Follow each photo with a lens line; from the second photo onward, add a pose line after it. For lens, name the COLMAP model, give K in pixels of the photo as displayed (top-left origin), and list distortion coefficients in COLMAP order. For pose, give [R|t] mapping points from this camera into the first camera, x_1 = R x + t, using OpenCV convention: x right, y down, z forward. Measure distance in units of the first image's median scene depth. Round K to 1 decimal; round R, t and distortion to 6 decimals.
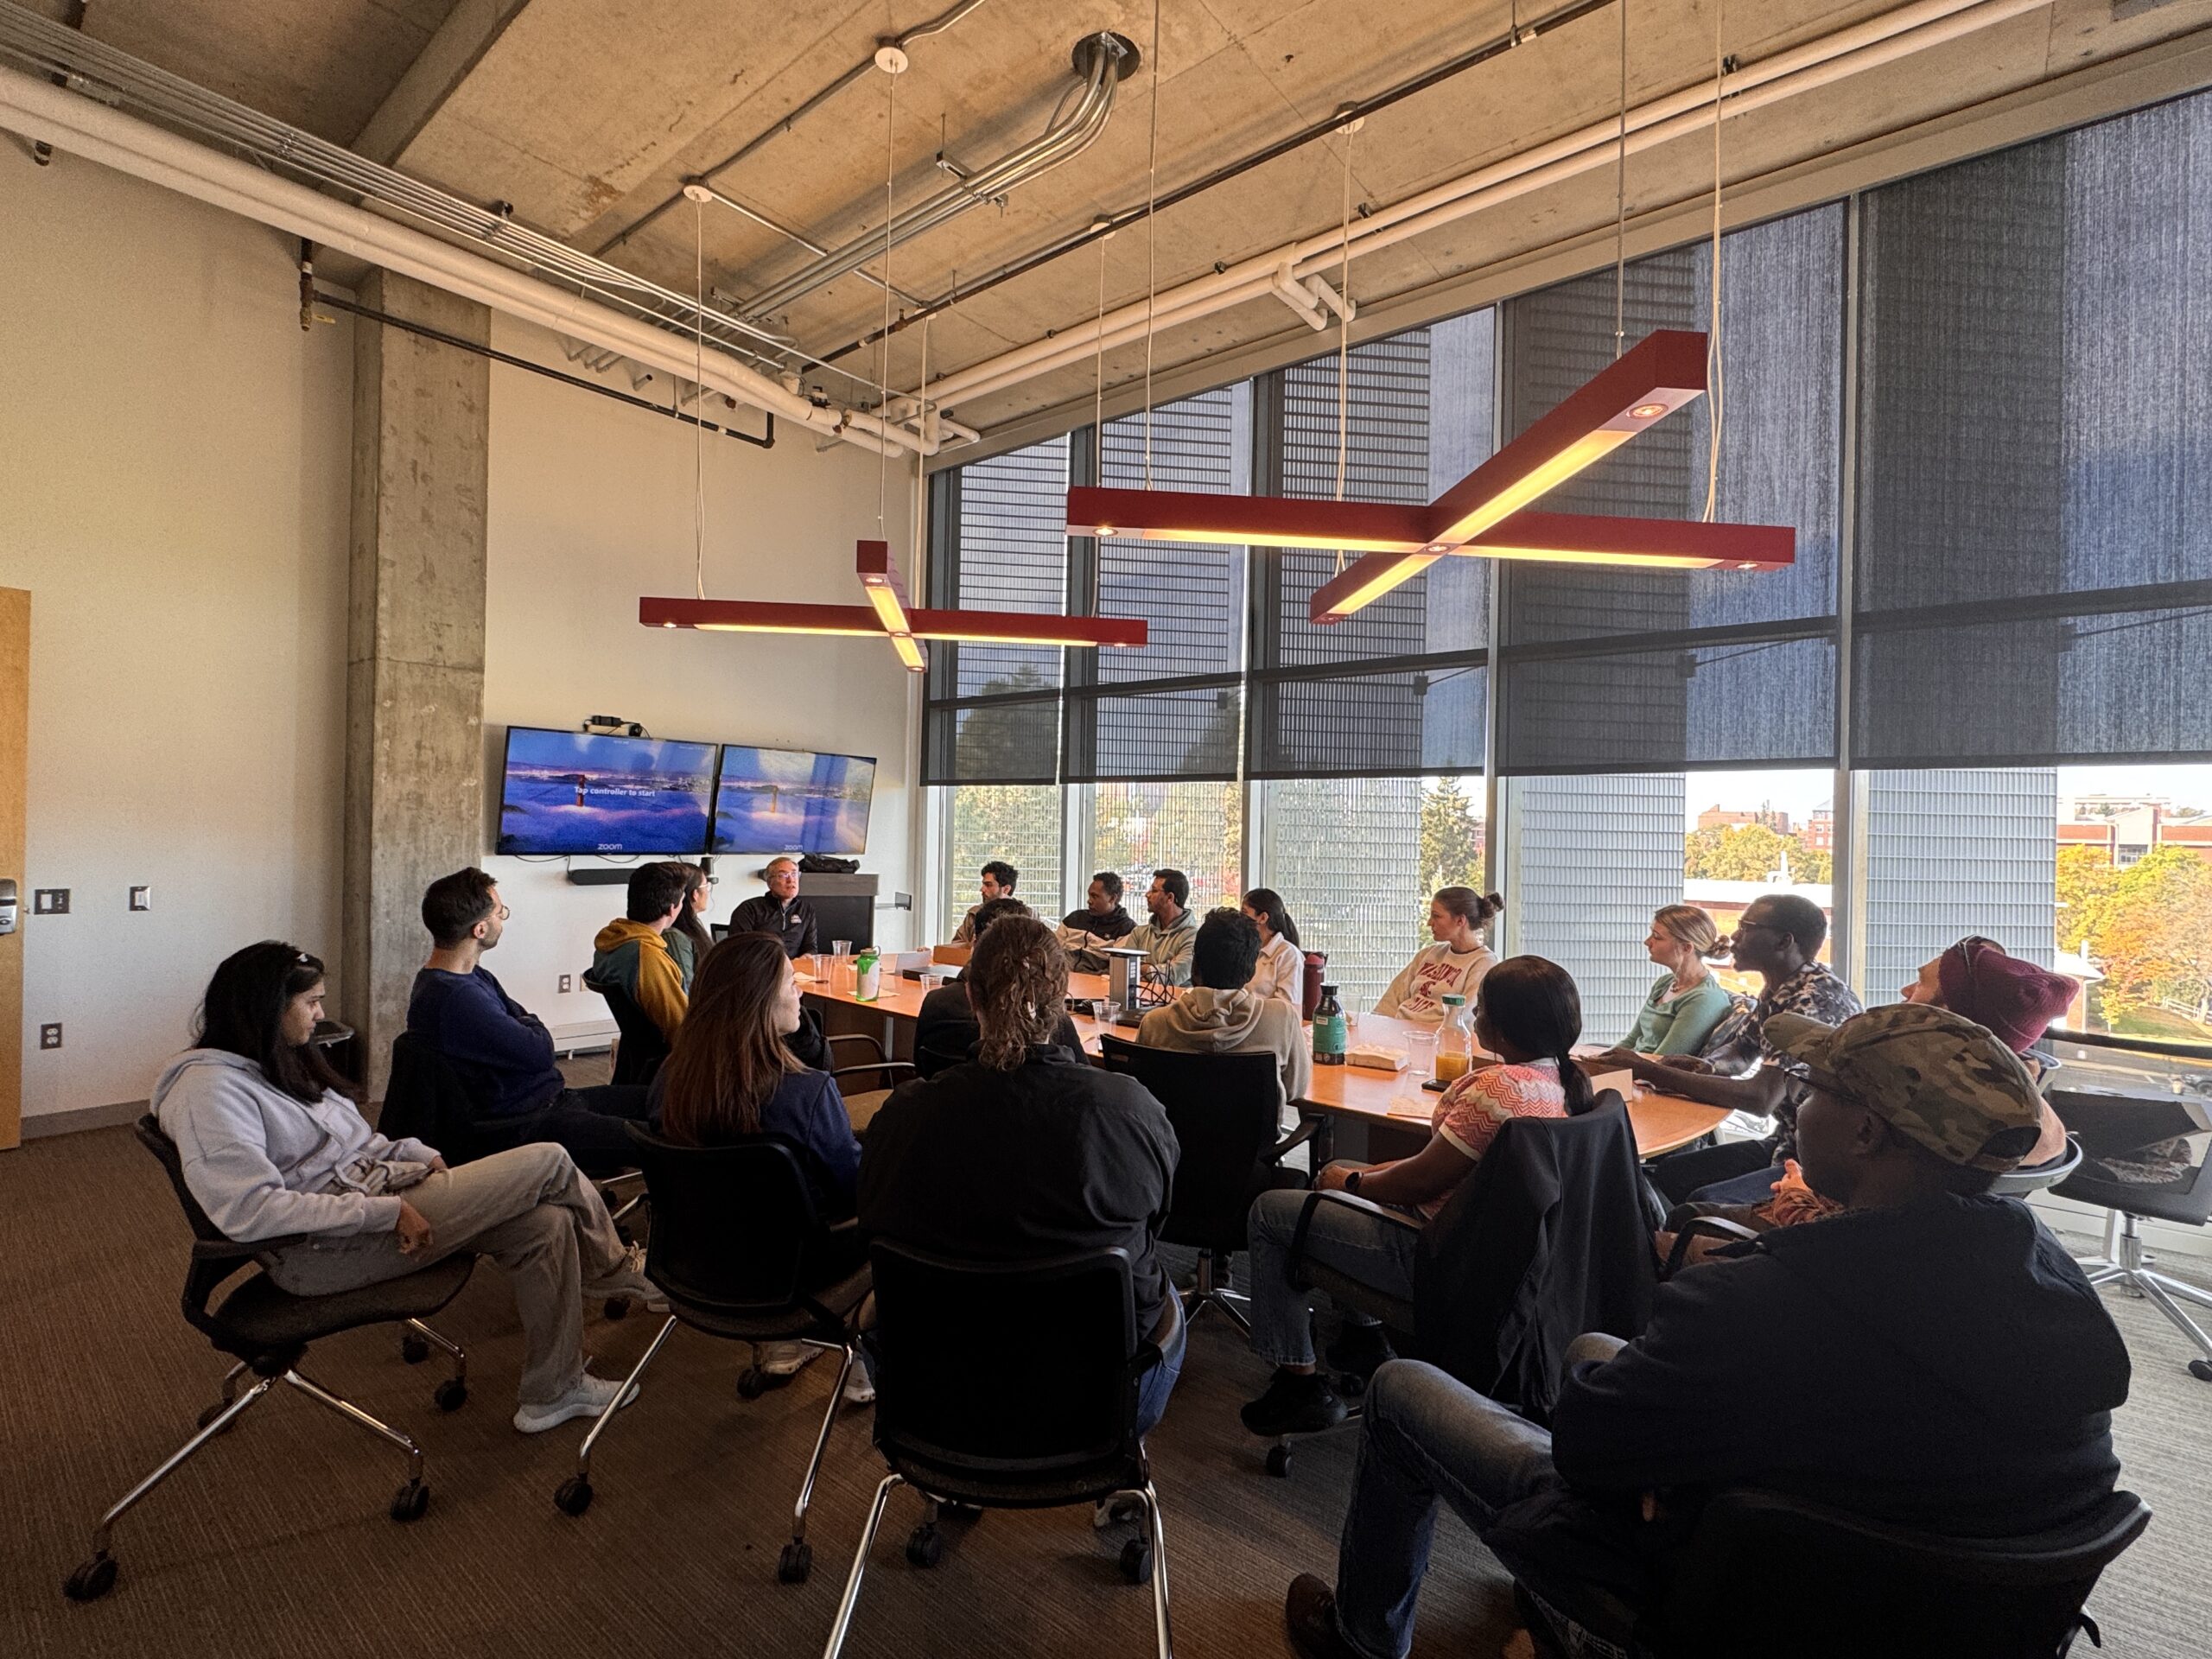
lens RADIAL K [[1031.1, 0, 1109.2], [0, 1031.1, 829.9], [0, 0, 1]] dist [0.000022, 0.000088]
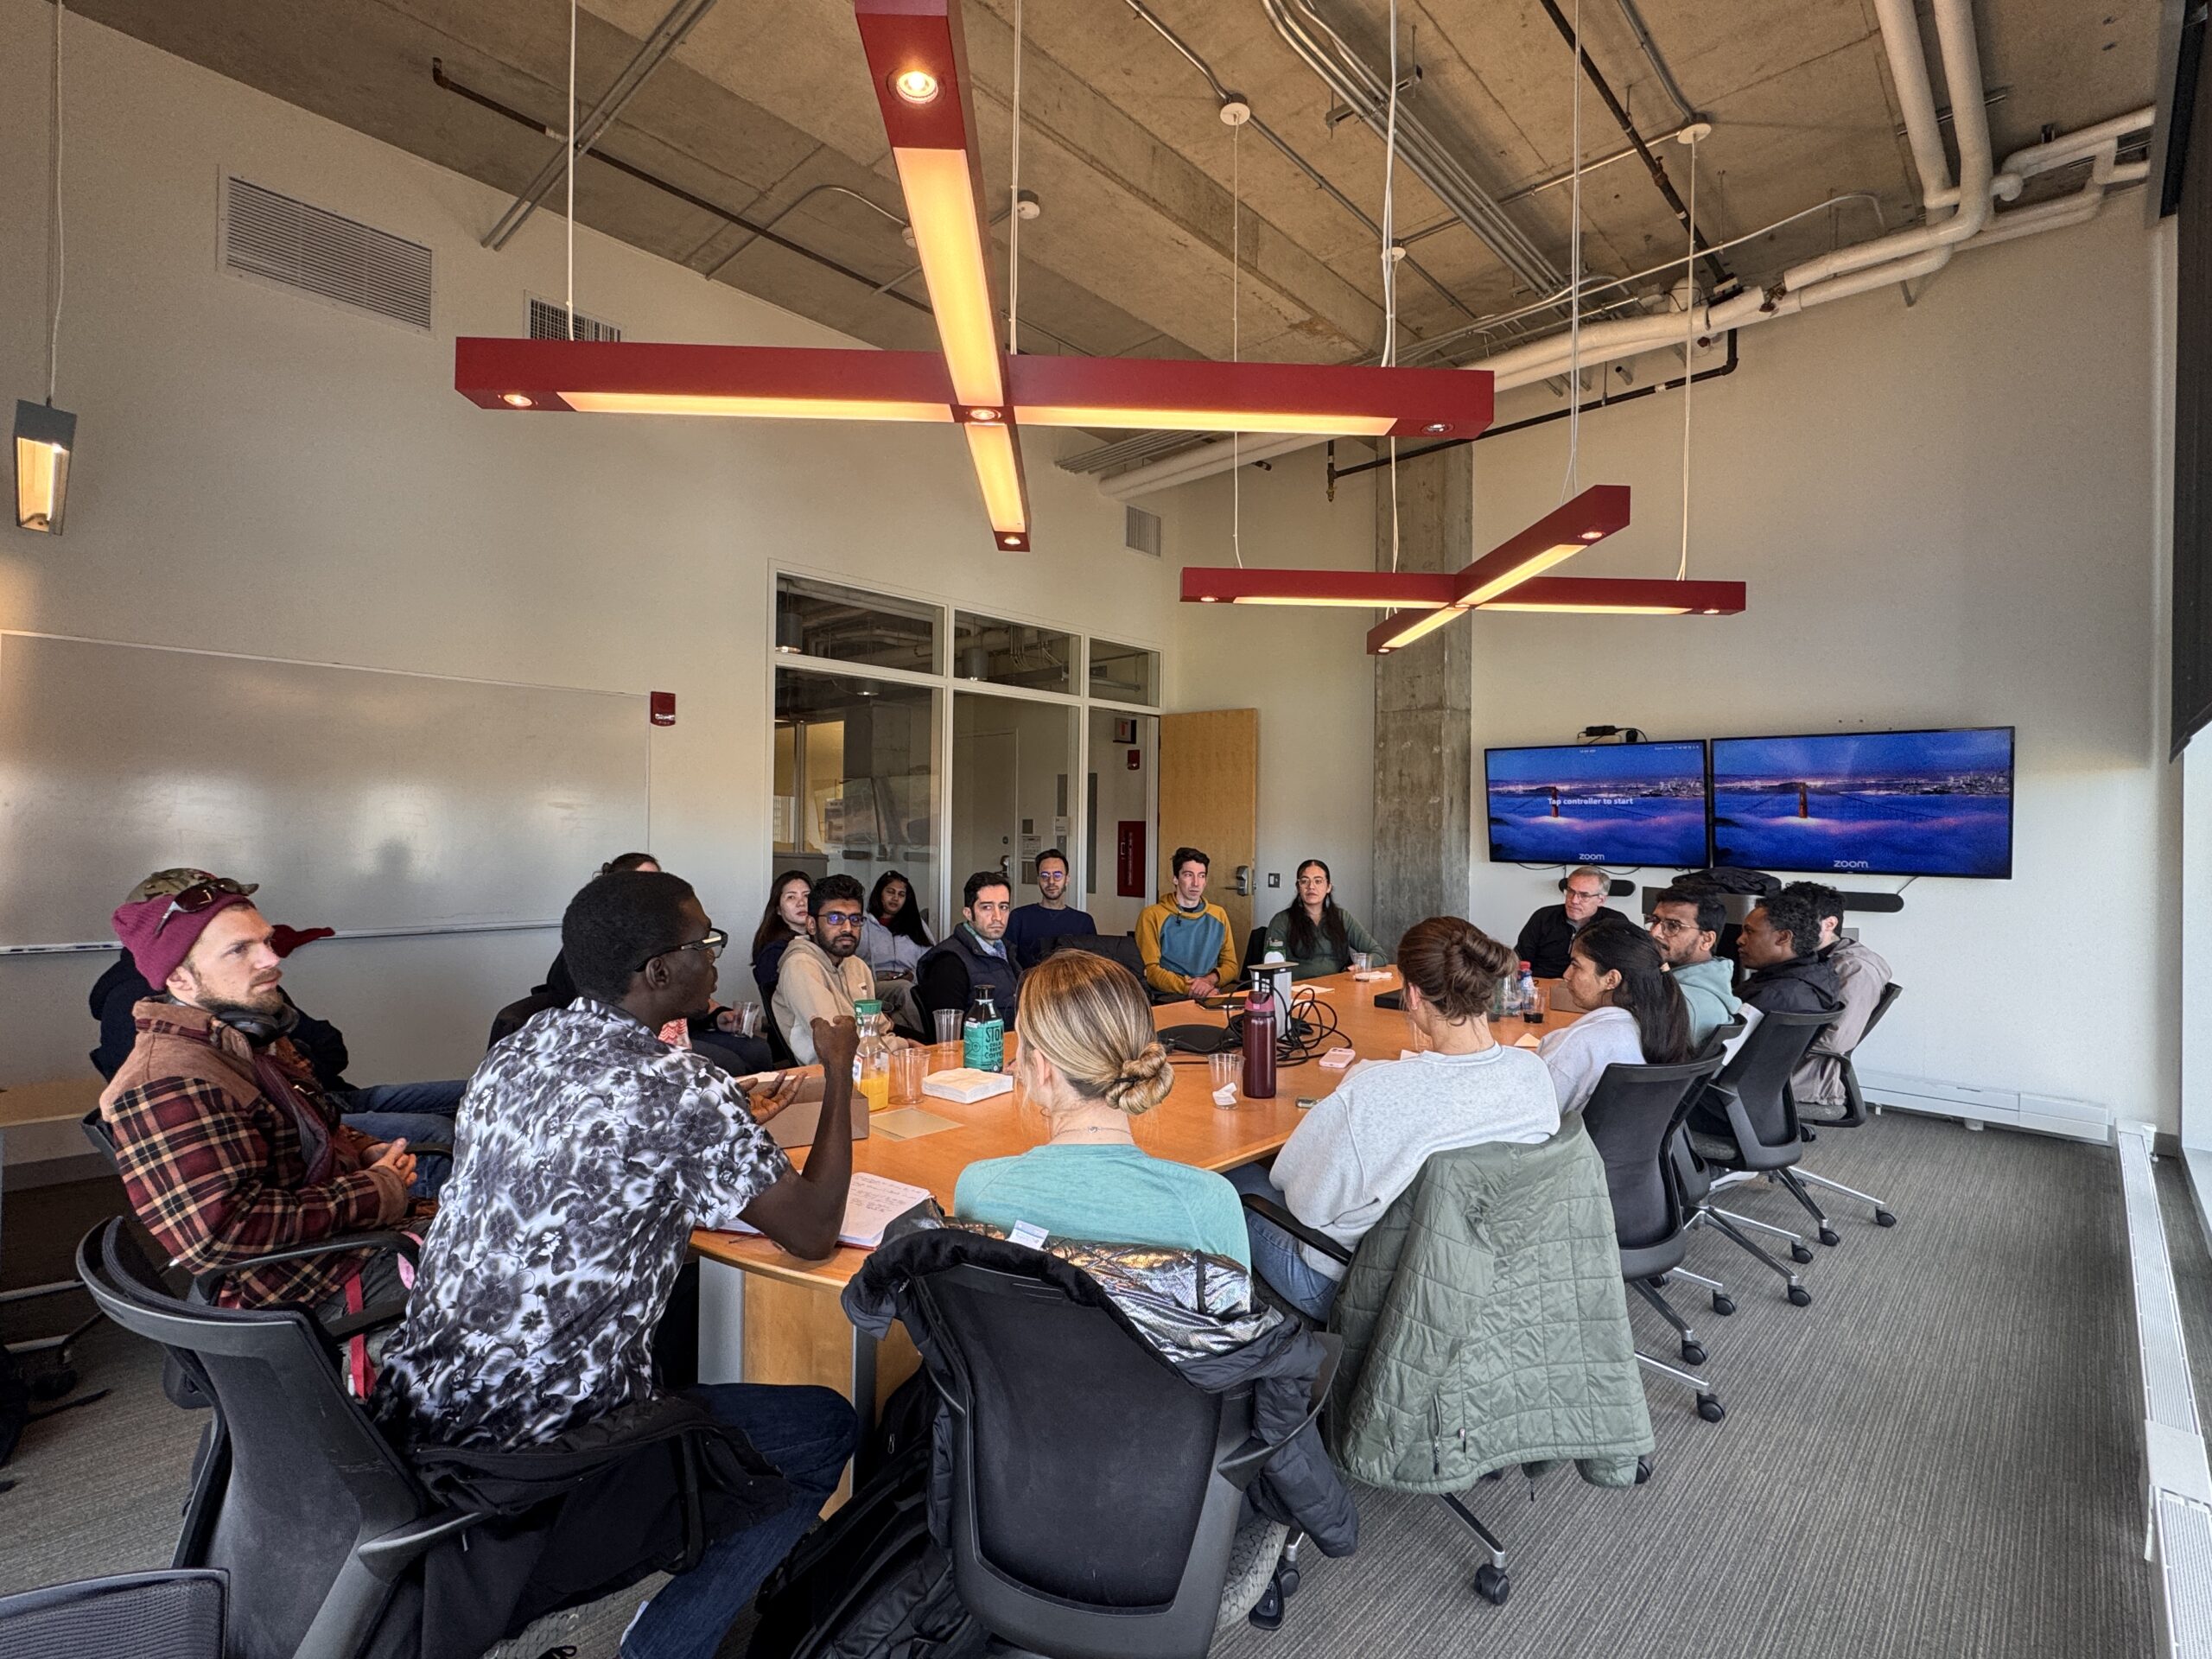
lens RADIAL K [[1031.1, 0, 1109.4], [0, 1031.1, 828.7], [0, 0, 1]] dist [0.000022, 0.000088]
pose [[-0.074577, -0.018958, -0.997035, 0.558674], [-0.012158, 0.999762, -0.018101, 0.013309], [0.997141, 0.010773, -0.074790, 0.625037]]
